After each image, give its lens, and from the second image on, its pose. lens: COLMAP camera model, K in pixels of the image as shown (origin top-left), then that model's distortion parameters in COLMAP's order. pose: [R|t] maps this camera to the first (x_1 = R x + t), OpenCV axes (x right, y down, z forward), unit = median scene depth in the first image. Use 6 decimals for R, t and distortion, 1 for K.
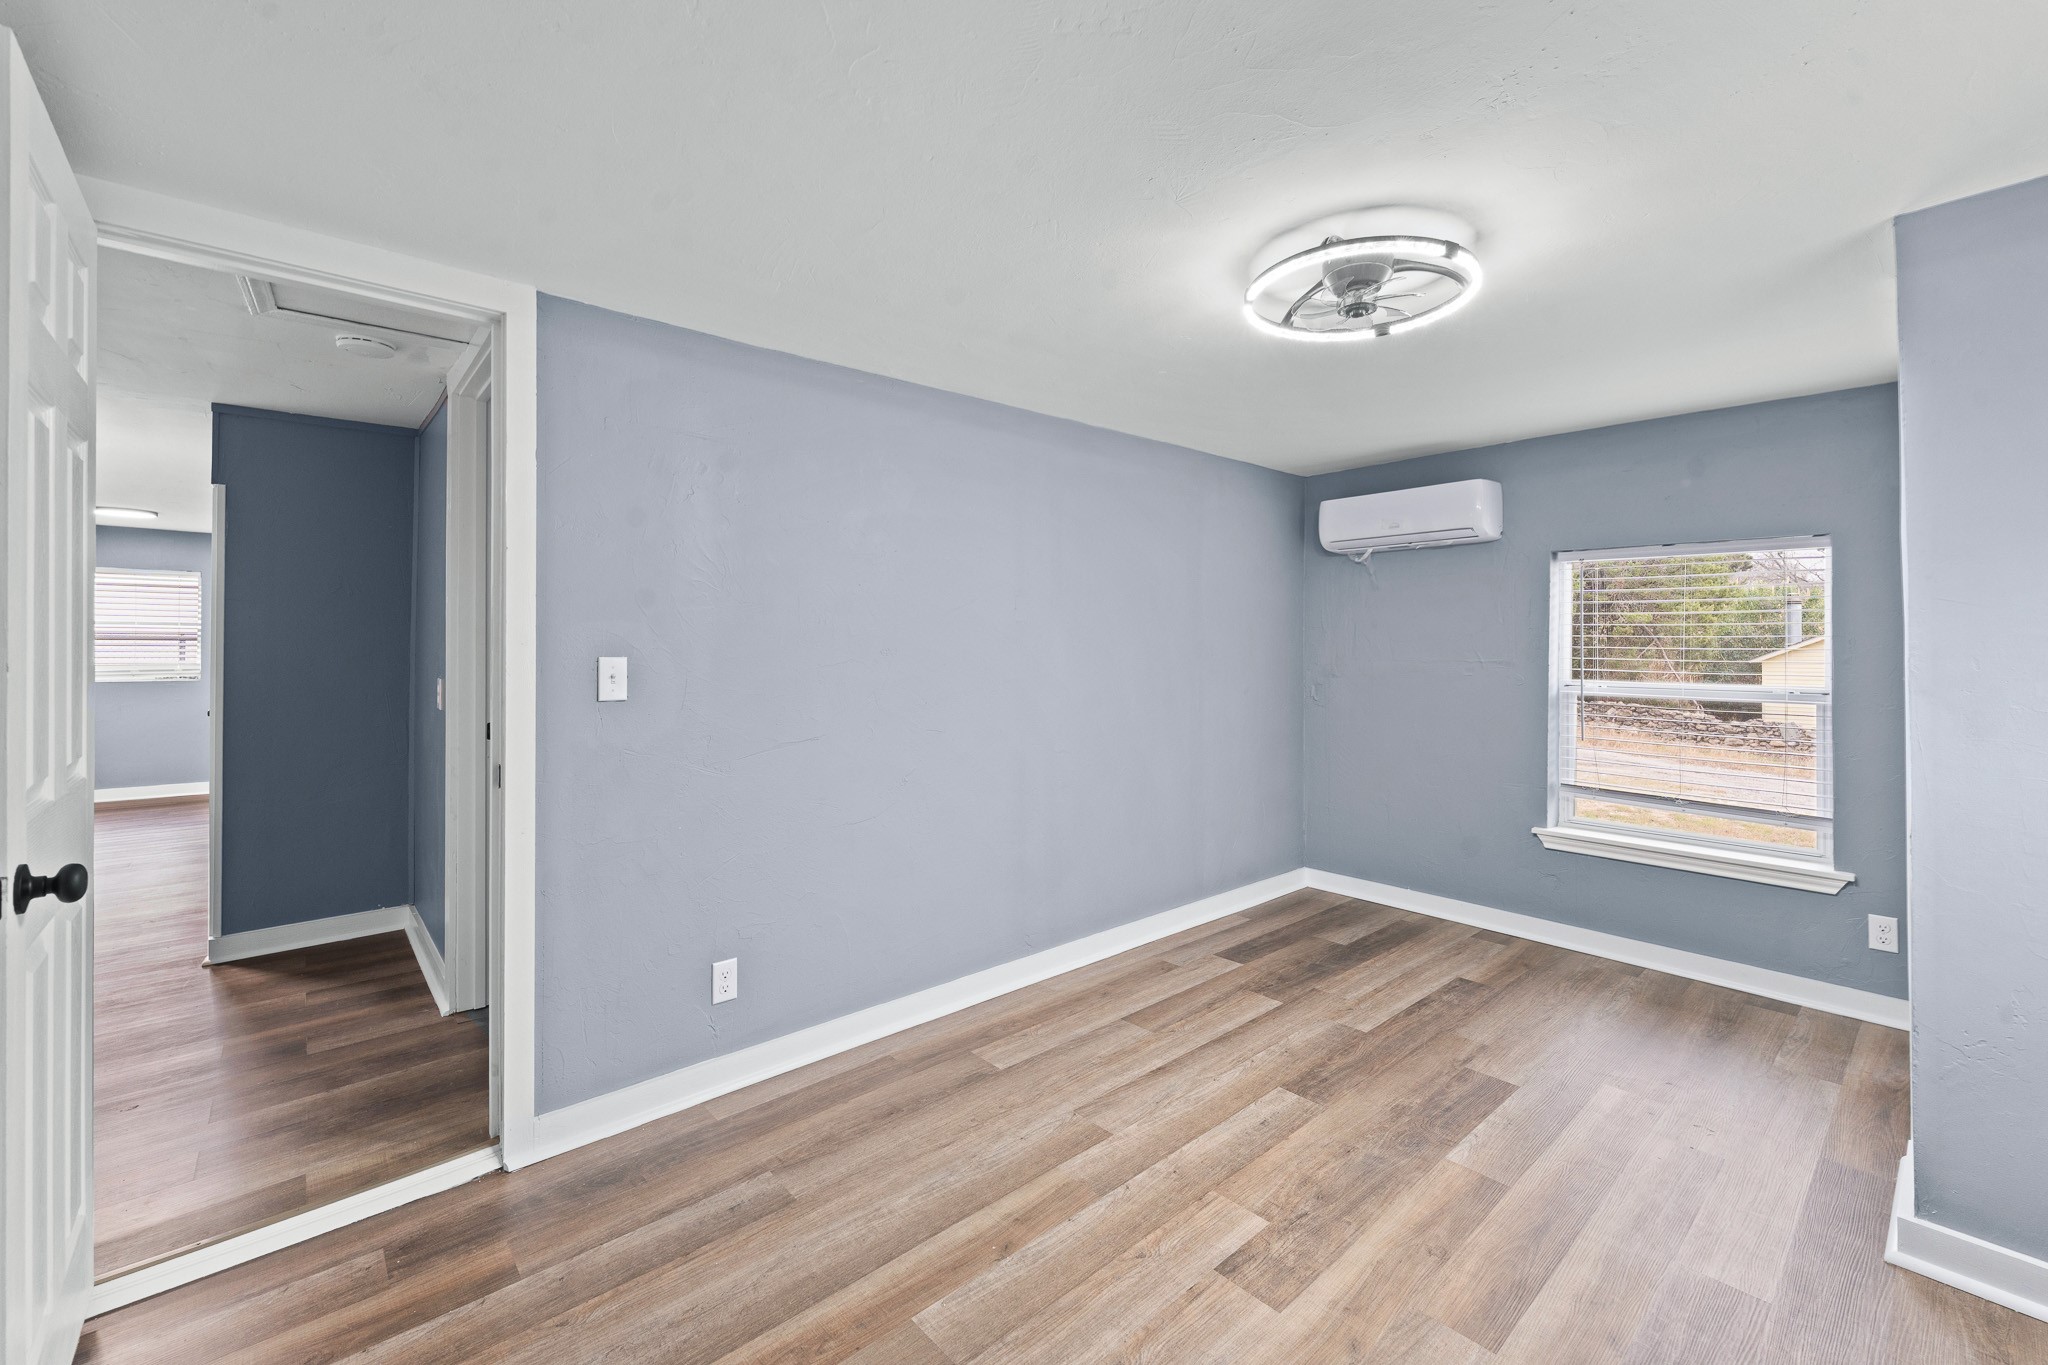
lens RADIAL K [[843.0, 0, 1039.2], [0, 843.0, 651.3], [0, 0, 1]] dist [0.000684, -0.000413]
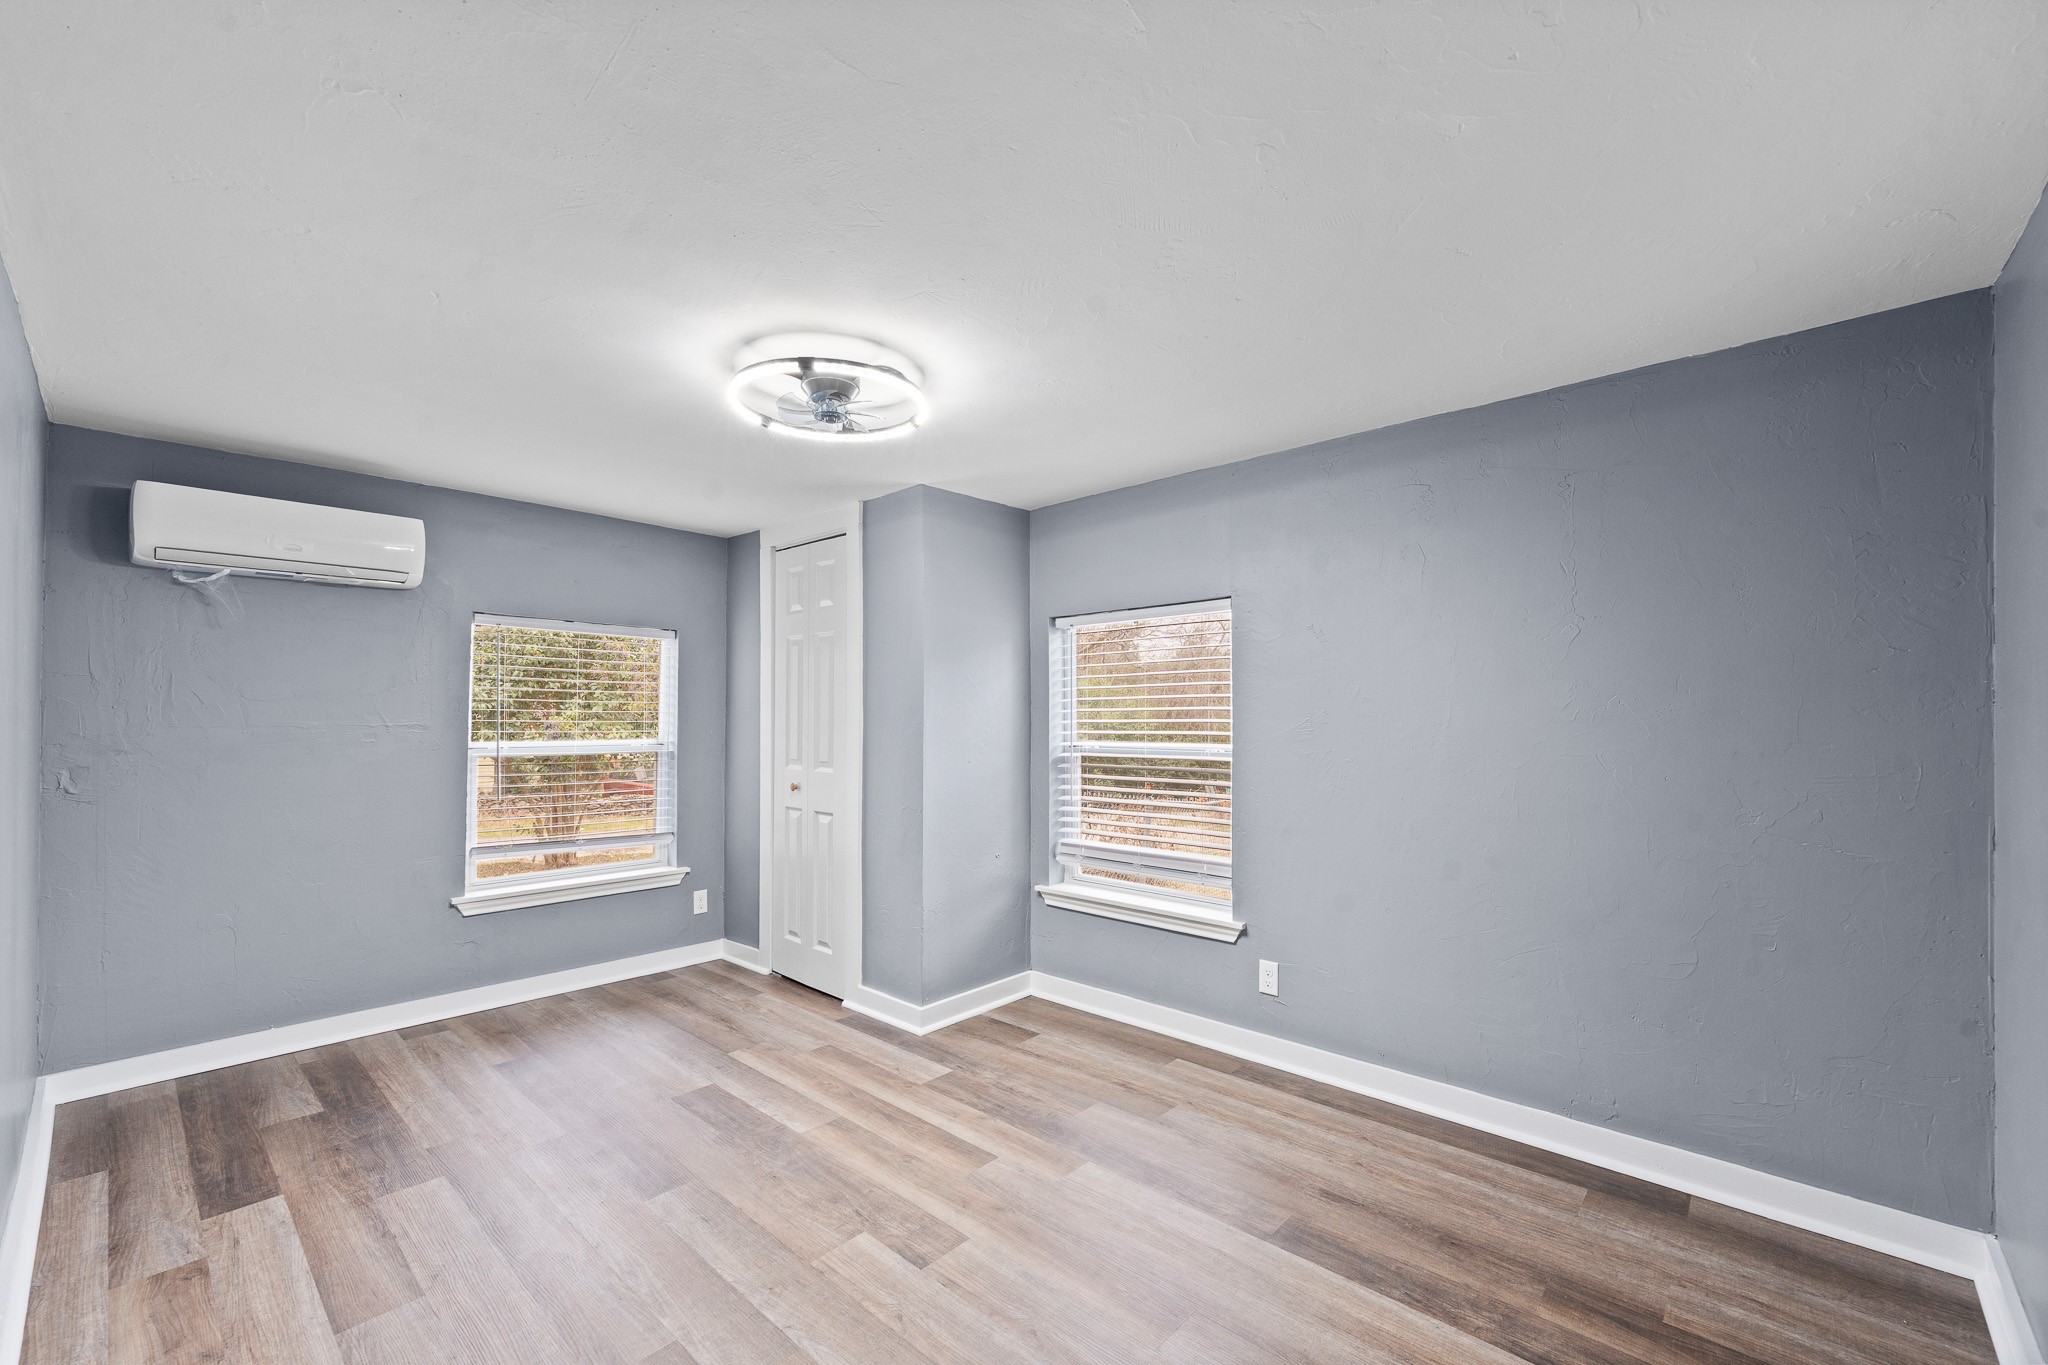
lens RADIAL K [[837.4, 0, 1024.2], [0, 837.4, 715.5], [0, 0, 1]] dist [0.001159, 0.000271]
pose [[-0.096468, -0.002634, 0.995333, -0.464177], [0.000139, 0.999996, 0.002660, -0.000037], [-0.995336, 0.000395, -0.096467, 0.498957]]
